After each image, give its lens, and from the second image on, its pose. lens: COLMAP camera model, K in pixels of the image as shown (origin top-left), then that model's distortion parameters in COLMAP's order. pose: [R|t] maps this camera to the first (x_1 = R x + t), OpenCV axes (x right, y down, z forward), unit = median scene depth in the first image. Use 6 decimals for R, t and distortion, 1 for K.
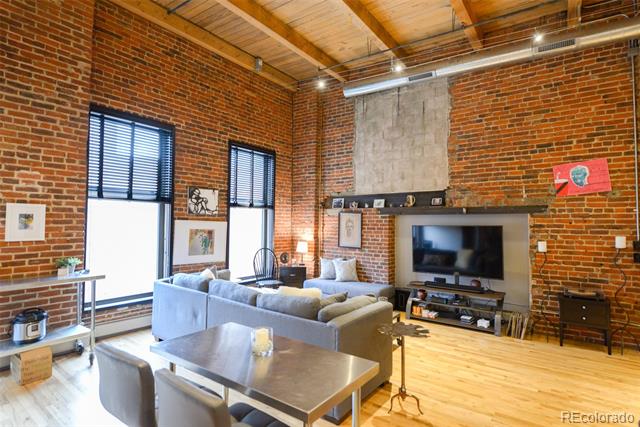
lens RADIAL K [[329.3, 0, 319.8], [0, 329.3, 210.3], [0, 0, 1]] dist [-0.004767, -0.001190]
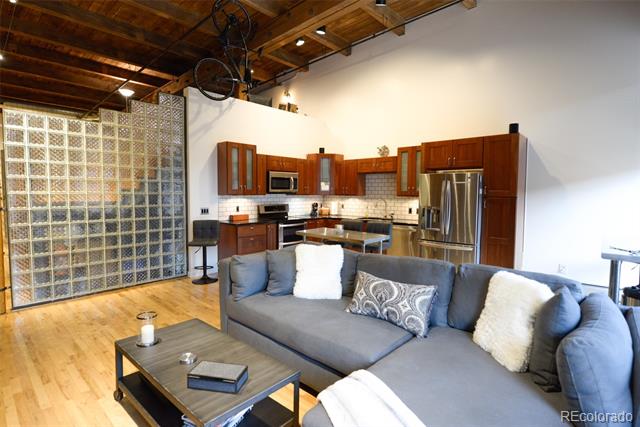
lens RADIAL K [[329.3, 0, 319.8], [0, 329.3, 210.3], [0, 0, 1]] dist [-0.004767, -0.001190]
pose [[-0.994343, -0.019593, 0.104393, -0.086997], [-0.017892, 0.999692, 0.017200, 0.071139], [-0.104698, 0.015234, -0.994387, 1.086909]]
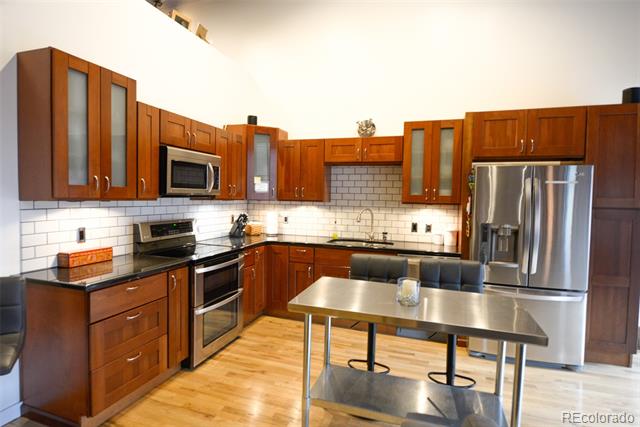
lens RADIAL K [[346.8, 0, 317.9], [0, 346.8, 209.7], [0, 0, 1]] dist [0.000719, -0.000217]
pose [[-0.950315, -0.013891, -0.310981, 0.130416], [-0.014686, 0.999892, 0.000213, 0.053185], [0.310945, 0.004770, -0.950416, 0.592075]]
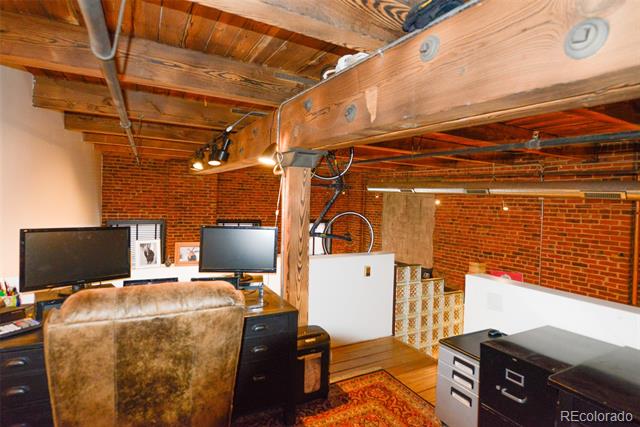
lens RADIAL K [[329.3, 0, 319.8], [0, 329.3, 210.3], [0, 0, 1]] dist [-0.004767, -0.001190]
pose [[0.902091, 0.026413, -0.430738, 0.517647], [-0.005811, 0.998778, 0.049076, -0.346976], [0.431507, -0.041768, 0.901142, -0.381740]]
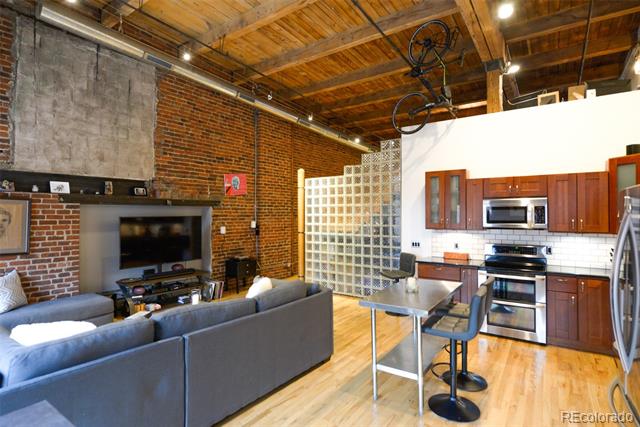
lens RADIAL K [[329.3, 0, 319.8], [0, 329.3, 210.3], [0, 0, 1]] dist [-0.004767, -0.001190]
pose [[-0.018783, 0.005015, 0.999811, -0.589628], [-0.036685, 0.999311, -0.005702, 0.013644], [-0.999150, -0.036785, -0.018586, 0.477312]]
